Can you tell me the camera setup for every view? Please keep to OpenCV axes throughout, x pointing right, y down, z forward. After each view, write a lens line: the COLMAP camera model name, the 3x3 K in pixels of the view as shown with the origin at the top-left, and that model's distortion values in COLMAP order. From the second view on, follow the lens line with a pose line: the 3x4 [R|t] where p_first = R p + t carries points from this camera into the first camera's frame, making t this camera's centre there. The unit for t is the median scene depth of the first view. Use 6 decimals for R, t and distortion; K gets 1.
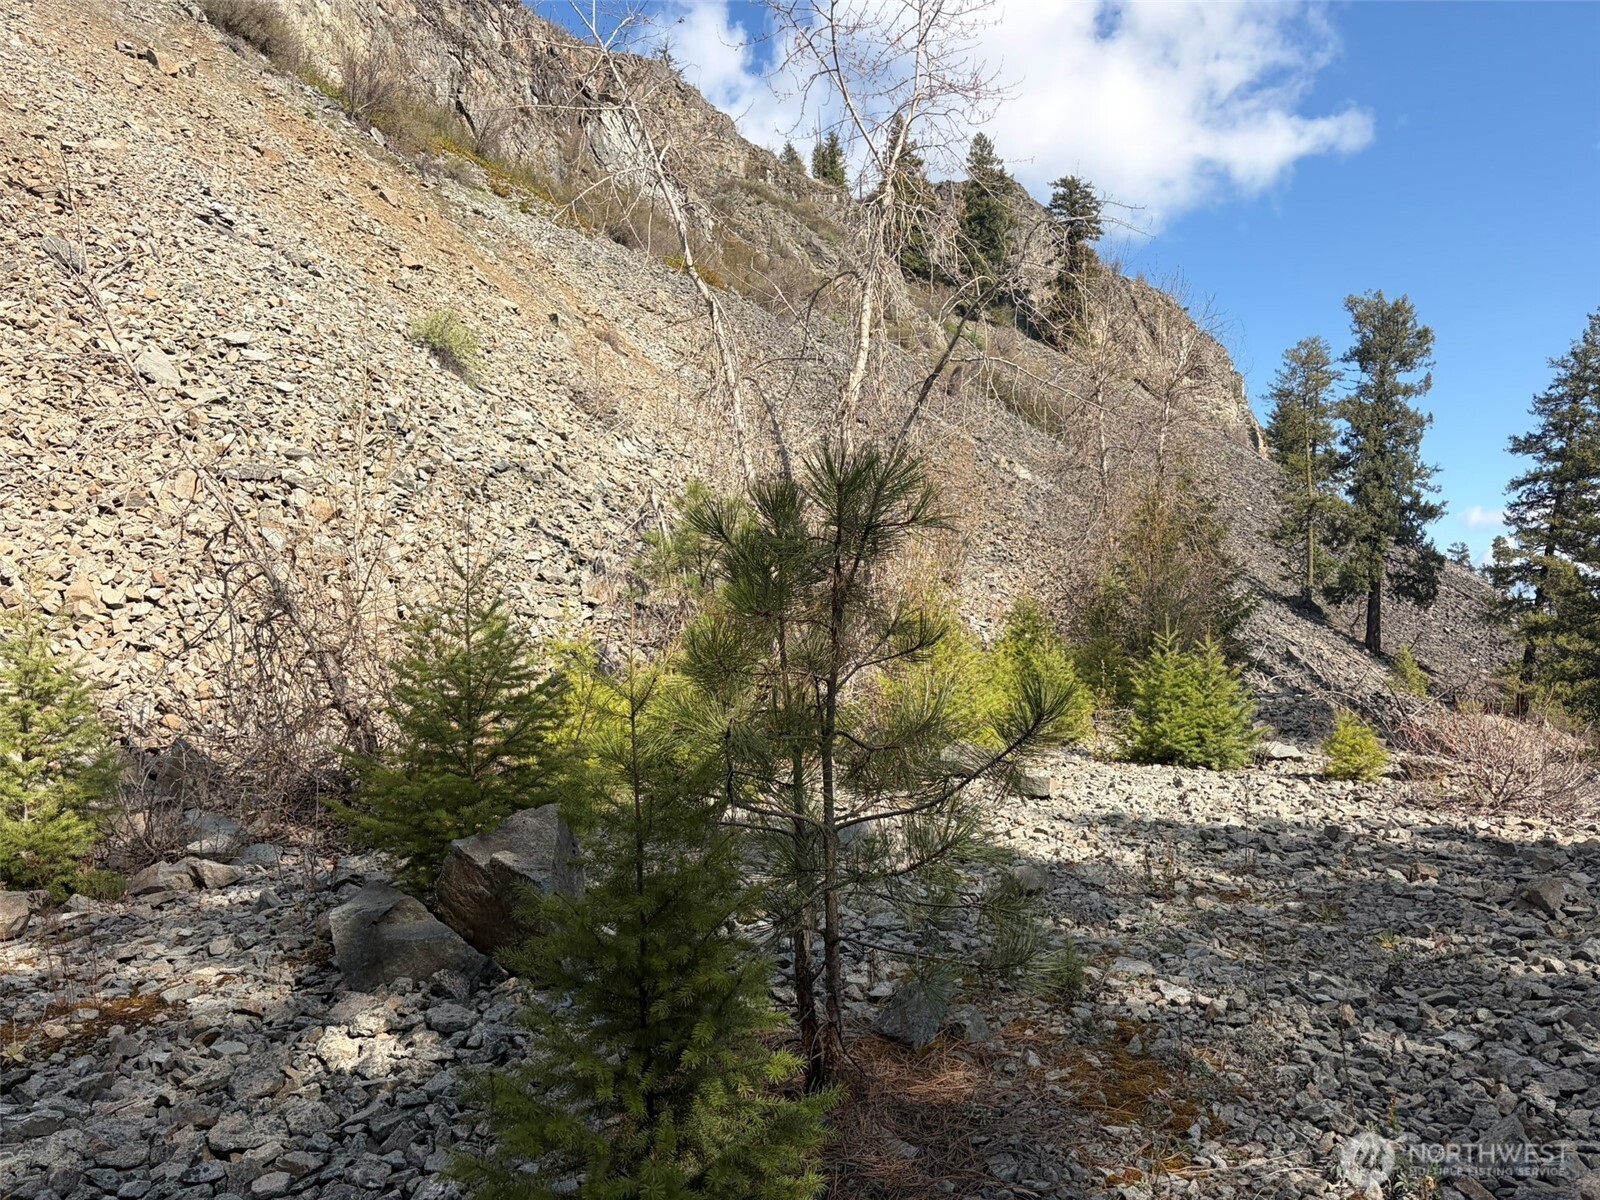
lens RADIAL K [[1238.2, 0, 800.0], [0, 1238.2, 600.0], [0, 0, 1]] dist [0.070157, -0.055267]
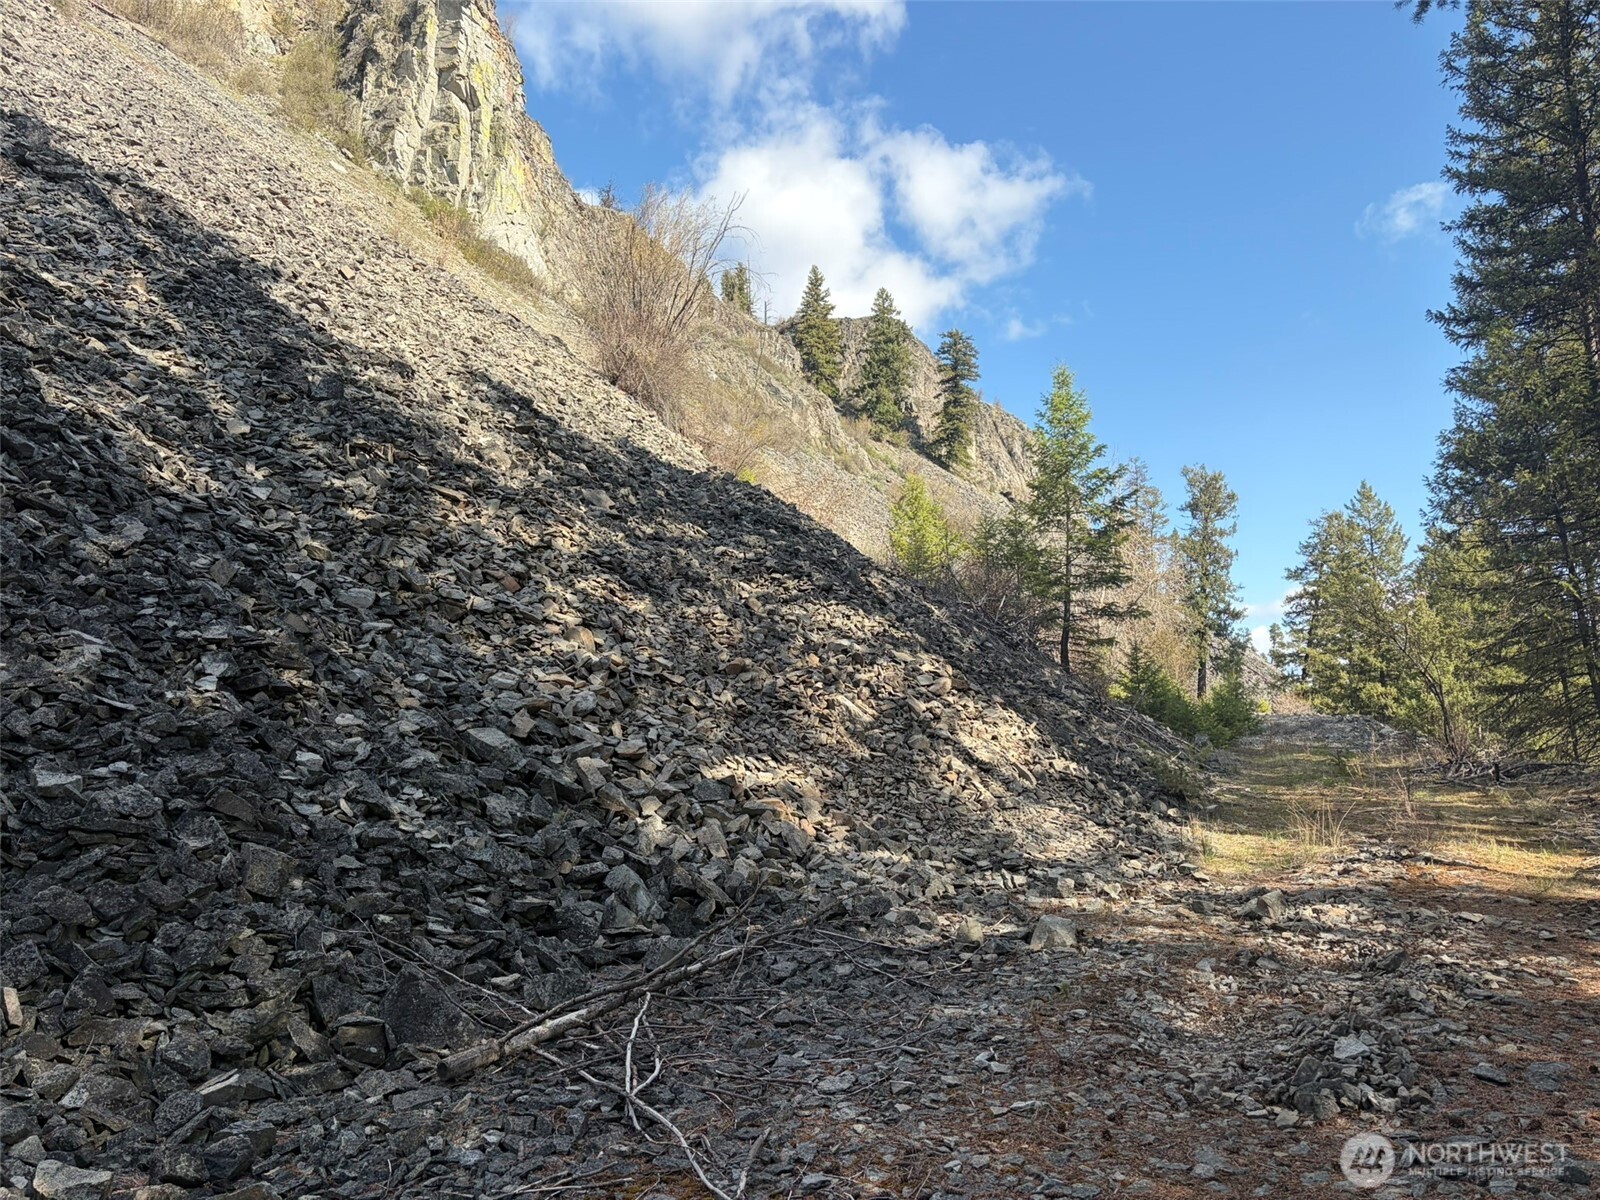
lens RADIAL K [[1238.2, 0, 800.0], [0, 1238.2, 600.0], [0, 0, 1]] dist [0.070157, -0.055267]
pose [[0.990133, 0.030596, 0.136747, -0.210007], [-0.022207, 0.997800, -0.062459, 0.015501], [-0.138357, 0.058806, 0.988635, -0.385588]]
